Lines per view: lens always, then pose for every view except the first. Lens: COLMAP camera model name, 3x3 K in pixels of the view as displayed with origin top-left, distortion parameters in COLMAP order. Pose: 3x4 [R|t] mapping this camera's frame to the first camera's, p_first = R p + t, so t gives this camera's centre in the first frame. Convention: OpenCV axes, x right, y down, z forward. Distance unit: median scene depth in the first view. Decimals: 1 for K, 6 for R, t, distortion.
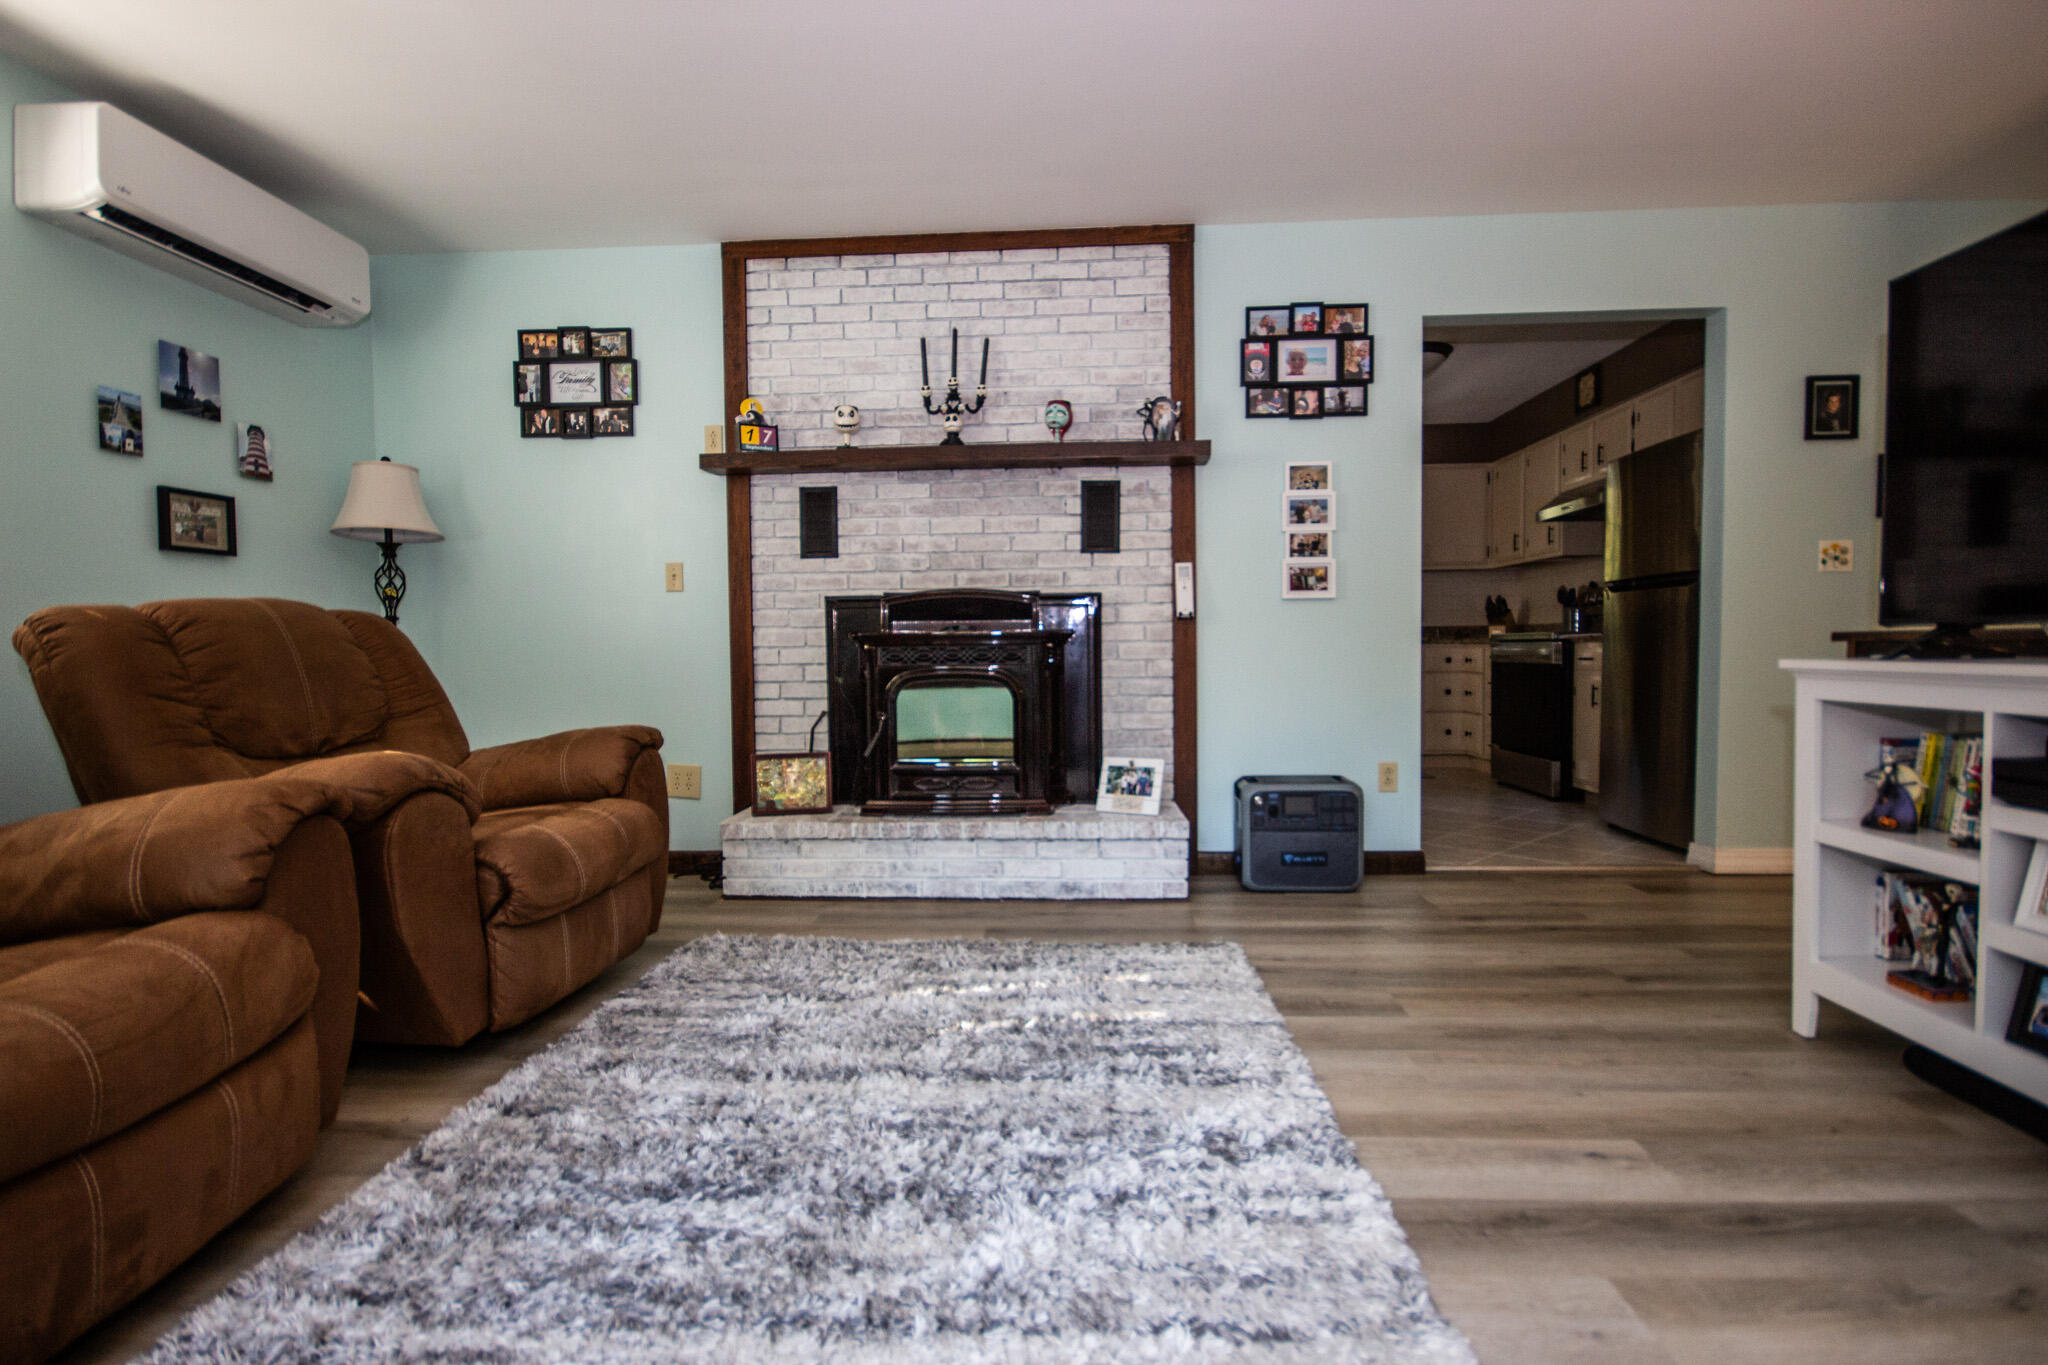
lens RADIAL K [[948.4, 0, 1025.1], [0, 948.4, 691.6], [0, 0, 1]] dist [0.000995, -0.006081]
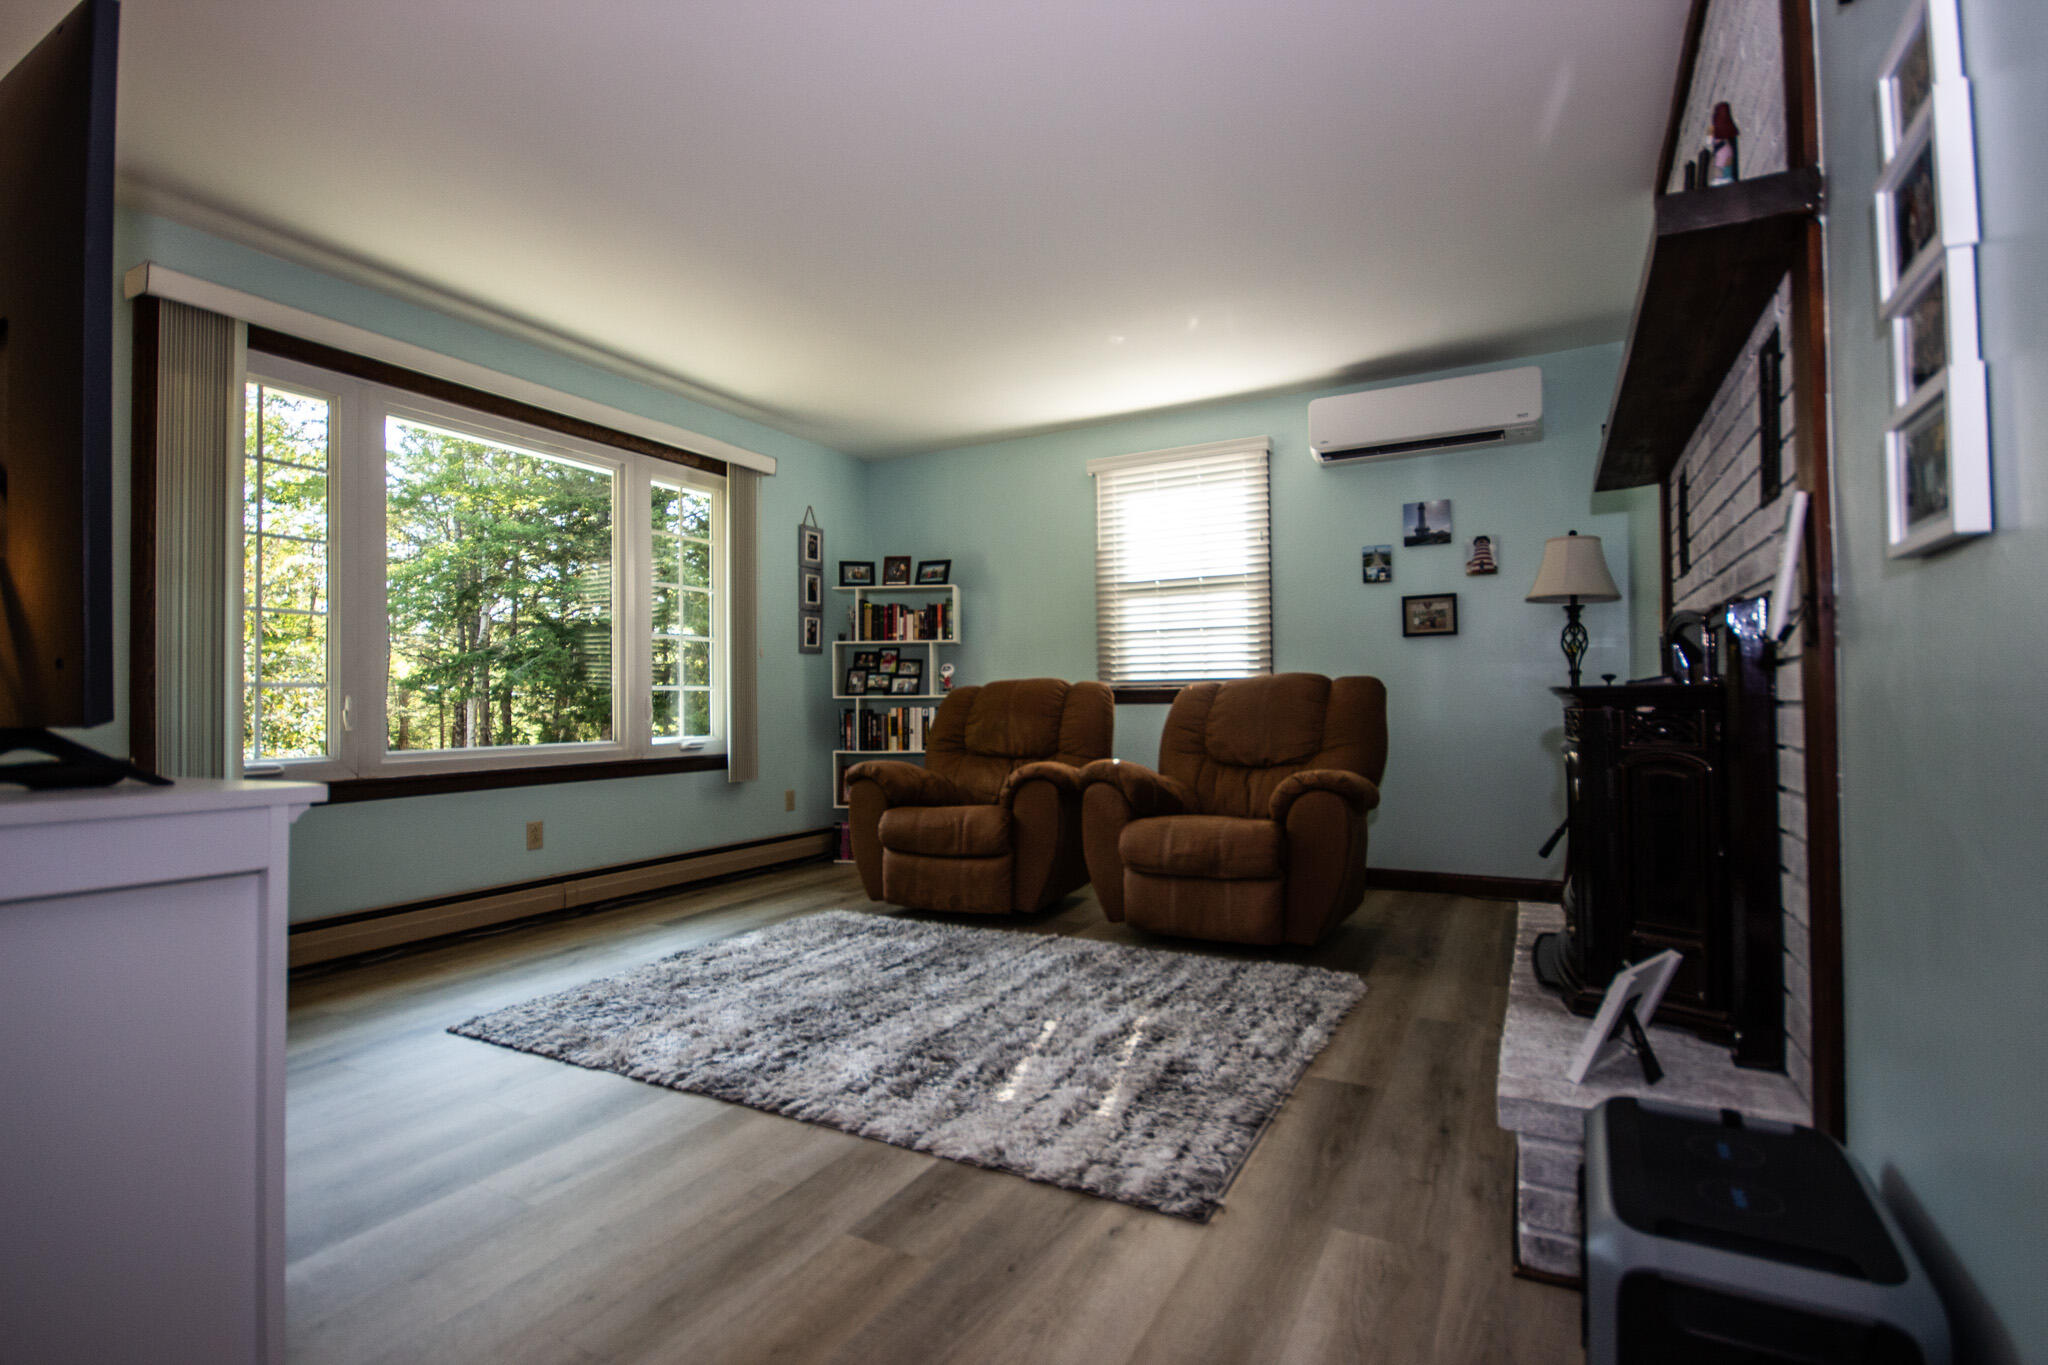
lens RADIAL K [[948.4, 0, 1029.0], [0, 948.4, 685.3], [0, 0, 1]] dist [0.000995, -0.006081]
pose [[-0.413898, -0.000090, -0.910323, 0.761535], [-0.027740, 0.999537, 0.012514, -0.070798], [0.909901, 0.030432, -0.413709, 1.062561]]
